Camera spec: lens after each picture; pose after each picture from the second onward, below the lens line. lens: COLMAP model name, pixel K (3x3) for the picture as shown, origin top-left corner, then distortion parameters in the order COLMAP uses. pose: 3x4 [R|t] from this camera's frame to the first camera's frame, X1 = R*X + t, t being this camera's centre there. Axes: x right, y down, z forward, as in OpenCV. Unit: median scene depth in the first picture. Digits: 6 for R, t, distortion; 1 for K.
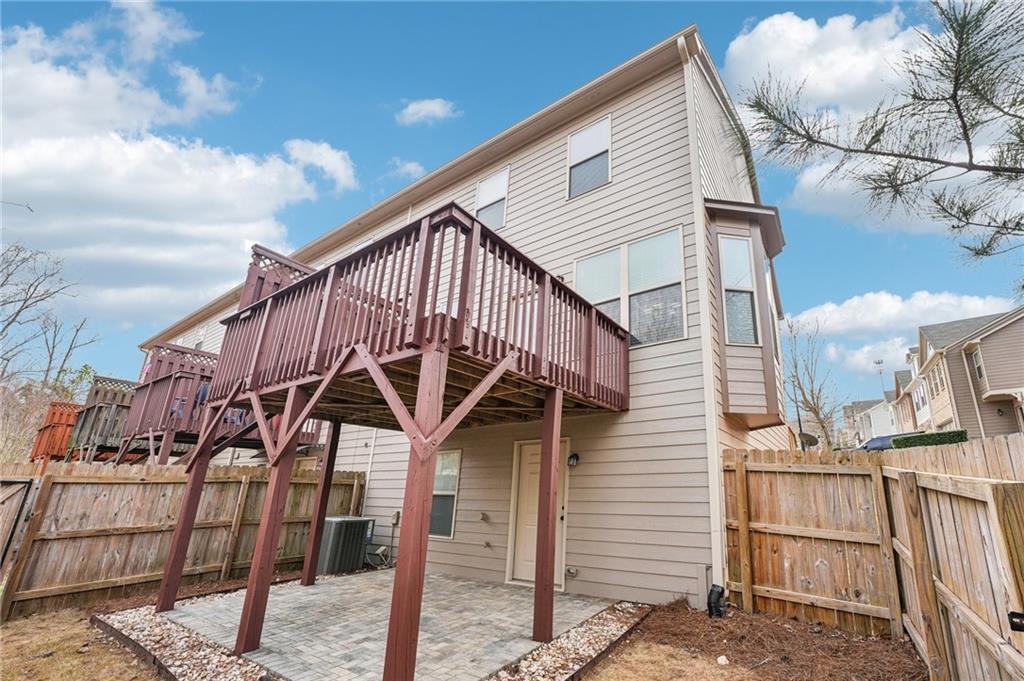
lens RADIAL K [[429.9, 0, 512.0], [0, 429.9, 340.5], [0, 0, 1]] dist [-0.033289, 0.000281]
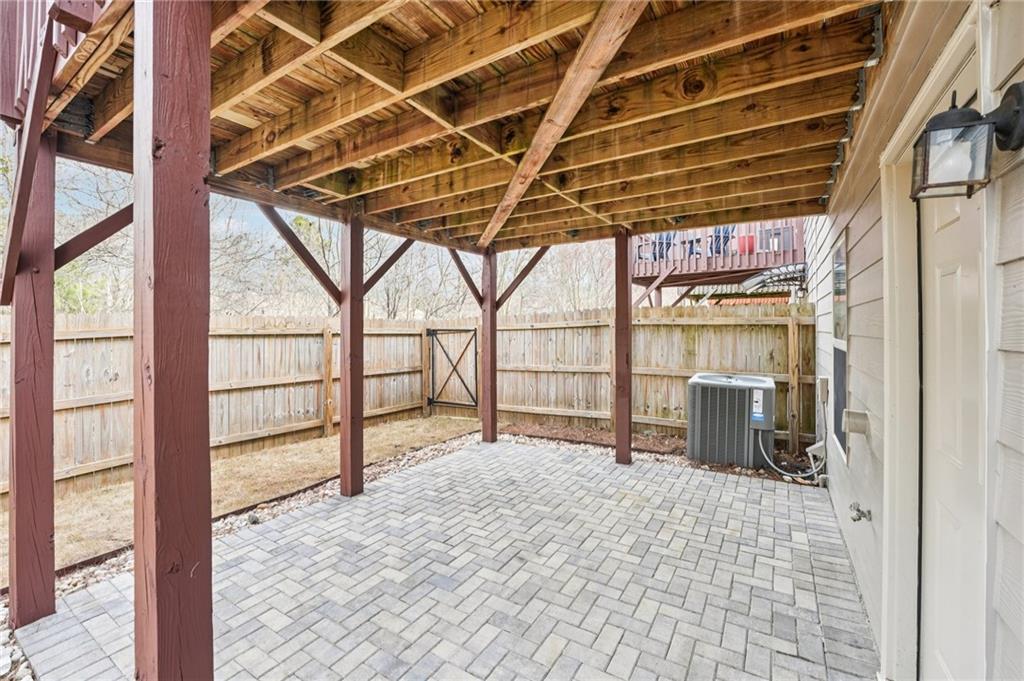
lens RADIAL K [[429.9, 0, 512.0], [0, 429.9, 340.5], [0, 0, 1]] dist [-0.033289, 0.000281]
pose [[0.054852, 0.040225, -0.997684, 0.308332], [0.334973, 0.940542, 0.056338, 0.364939], [0.940630, -0.337287, 0.038116, 1.131551]]
